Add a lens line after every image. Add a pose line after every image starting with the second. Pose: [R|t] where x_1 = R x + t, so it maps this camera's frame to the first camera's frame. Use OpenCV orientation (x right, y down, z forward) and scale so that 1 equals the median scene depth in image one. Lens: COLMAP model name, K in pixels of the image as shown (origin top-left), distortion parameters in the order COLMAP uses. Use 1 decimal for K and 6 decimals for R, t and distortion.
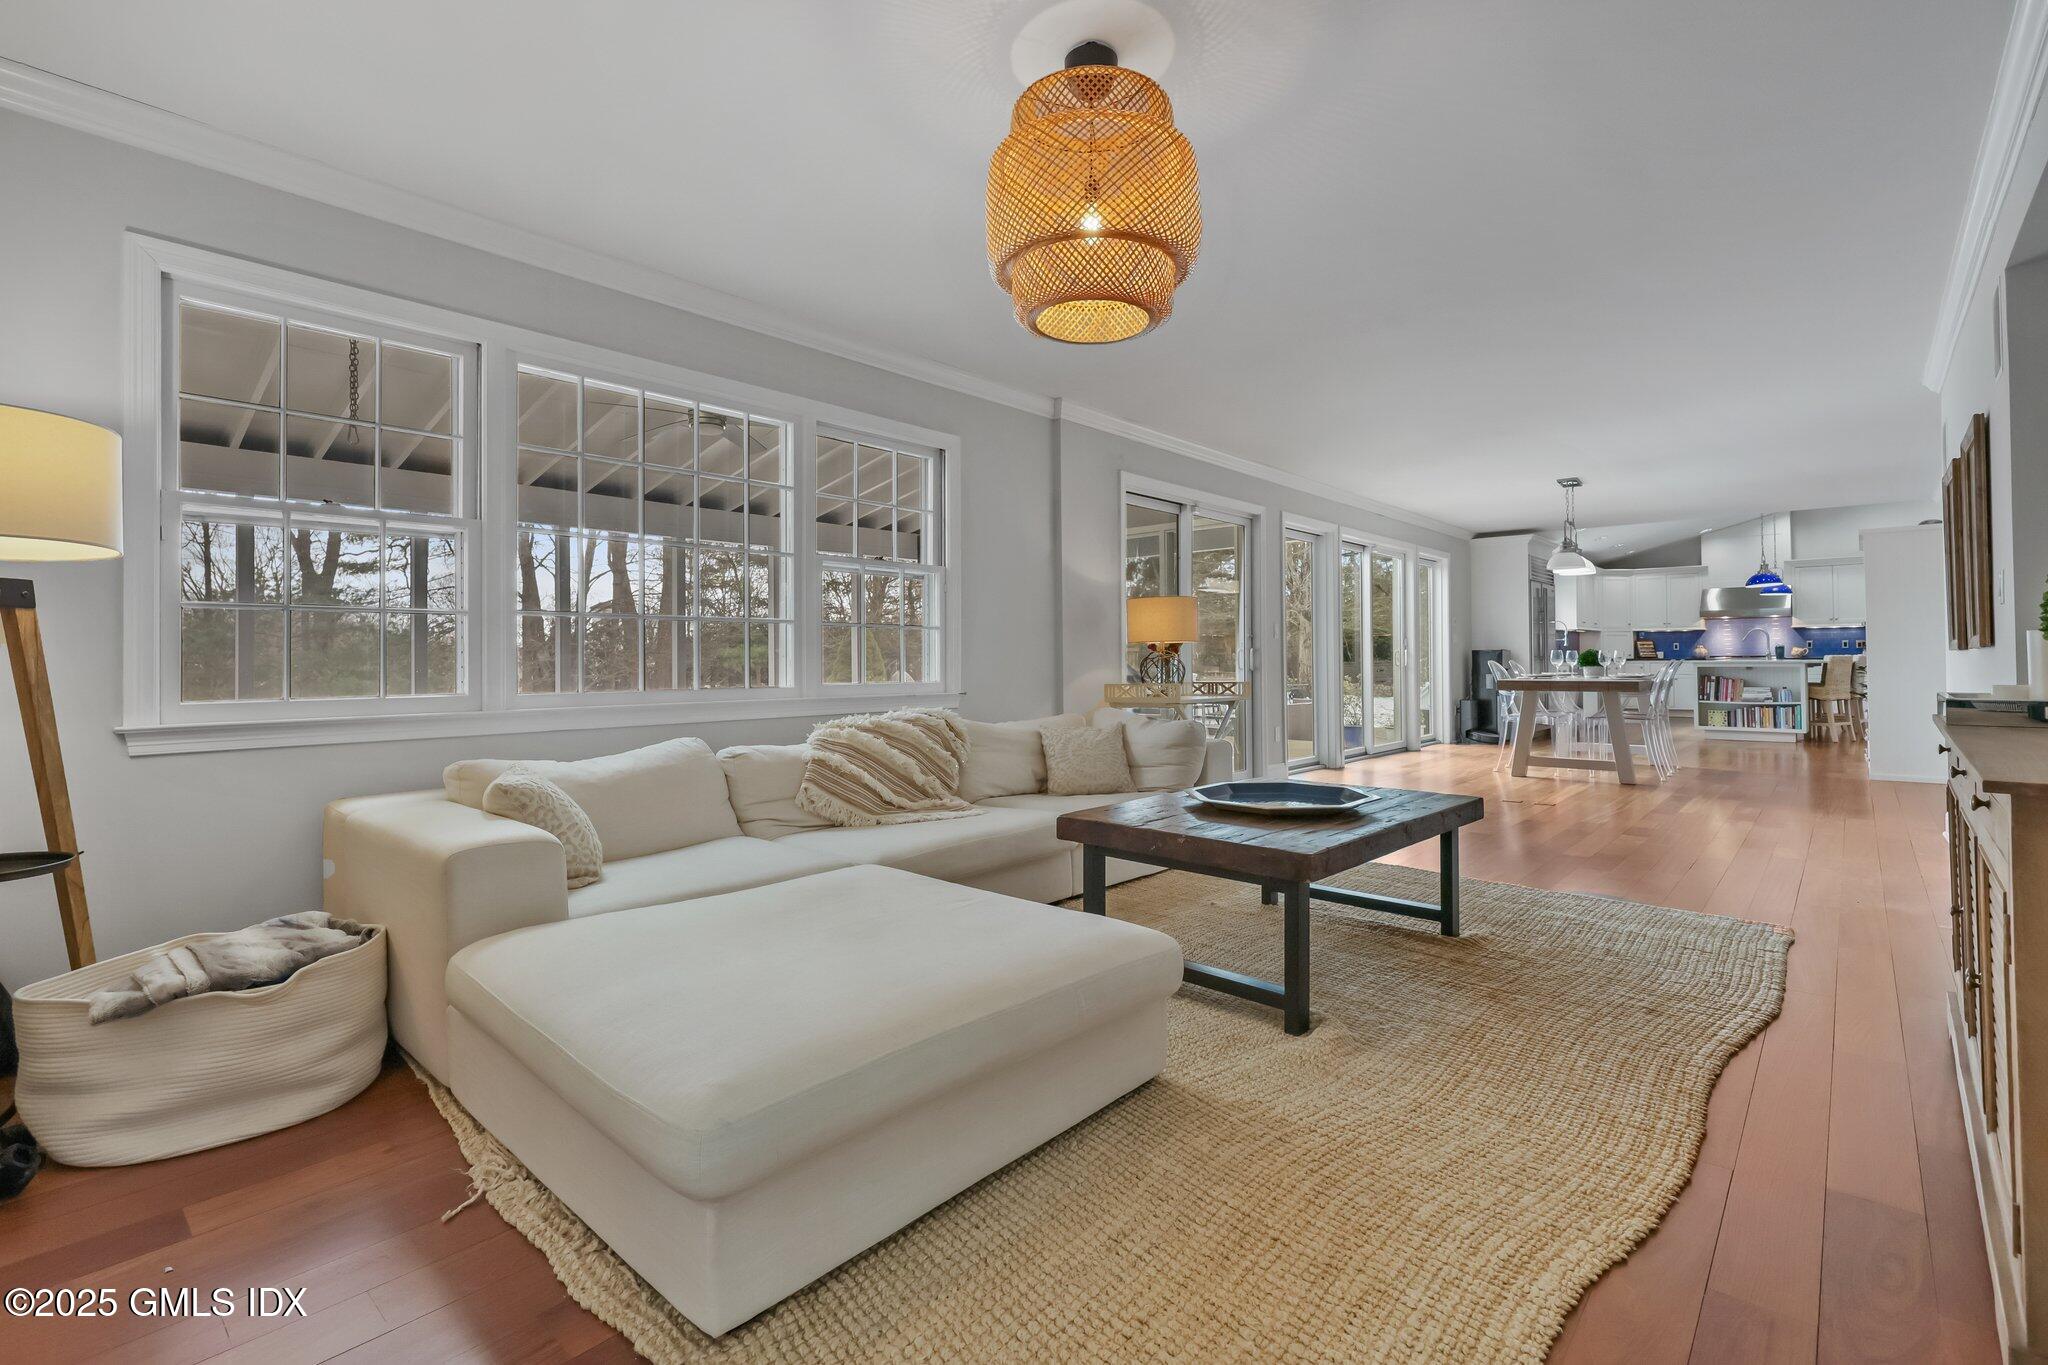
lens RADIAL K [[908.1, 0, 1051.7], [0, 908.1, 651.9], [0, 0, 1]] dist [0.004646, -0.001073]
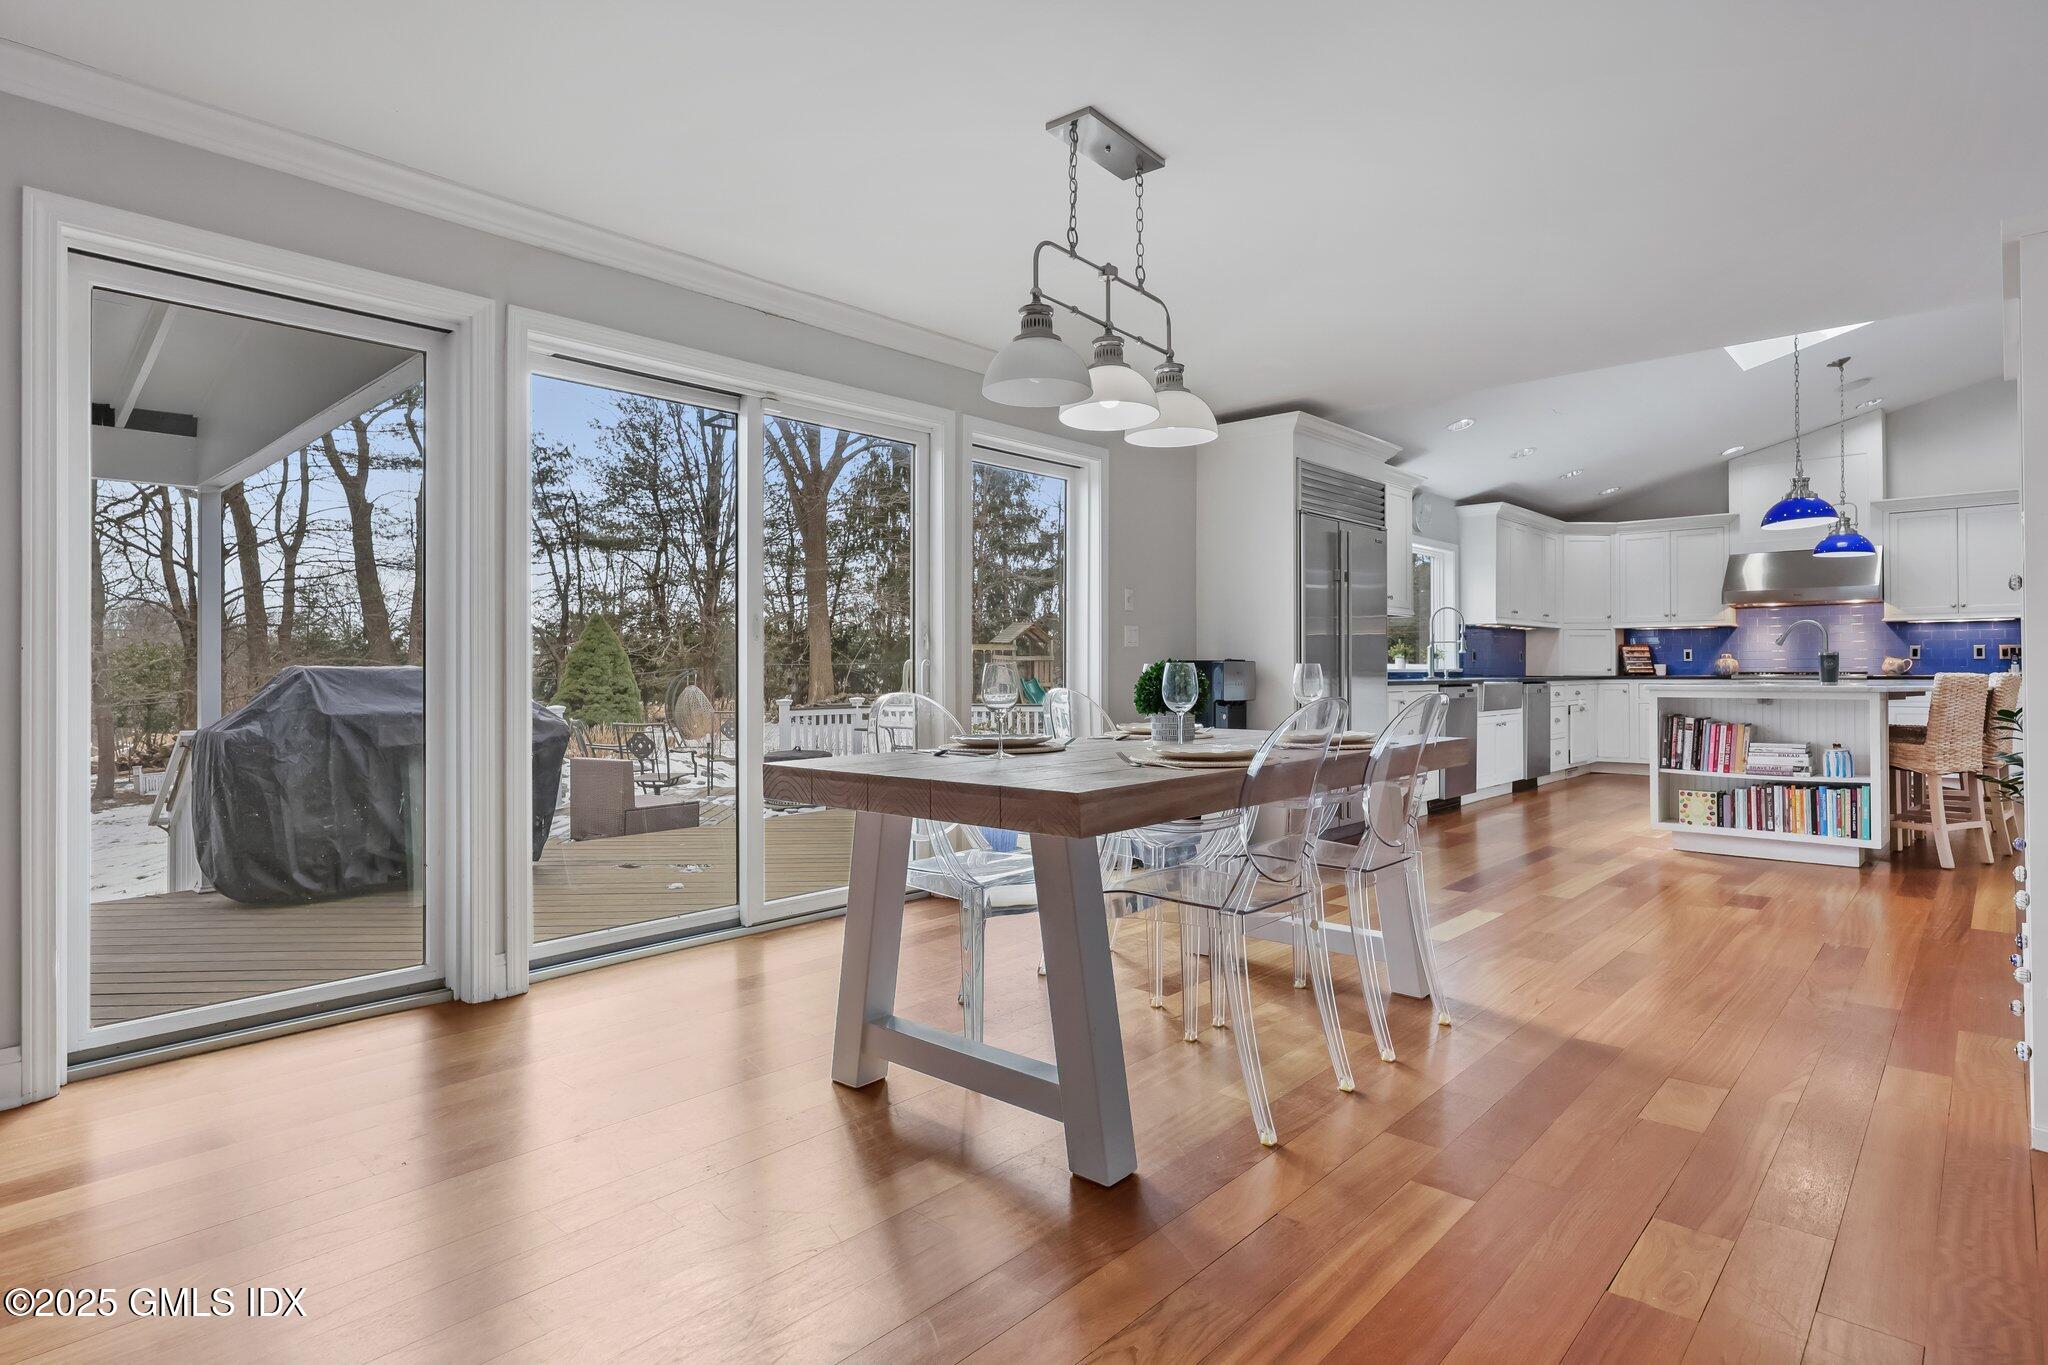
lens RADIAL K [[1087.9, 0, 1011.7], [0, 1087.9, 672.0], [0, 0, 1]] dist [-0.005381, 0.000828]
pose [[0.999849, 0.001886, -0.017281, 0.389274], [-0.001726, 0.999956, 0.009274, -0.001136], [0.017298, -0.009243, 0.999808, 0.437777]]
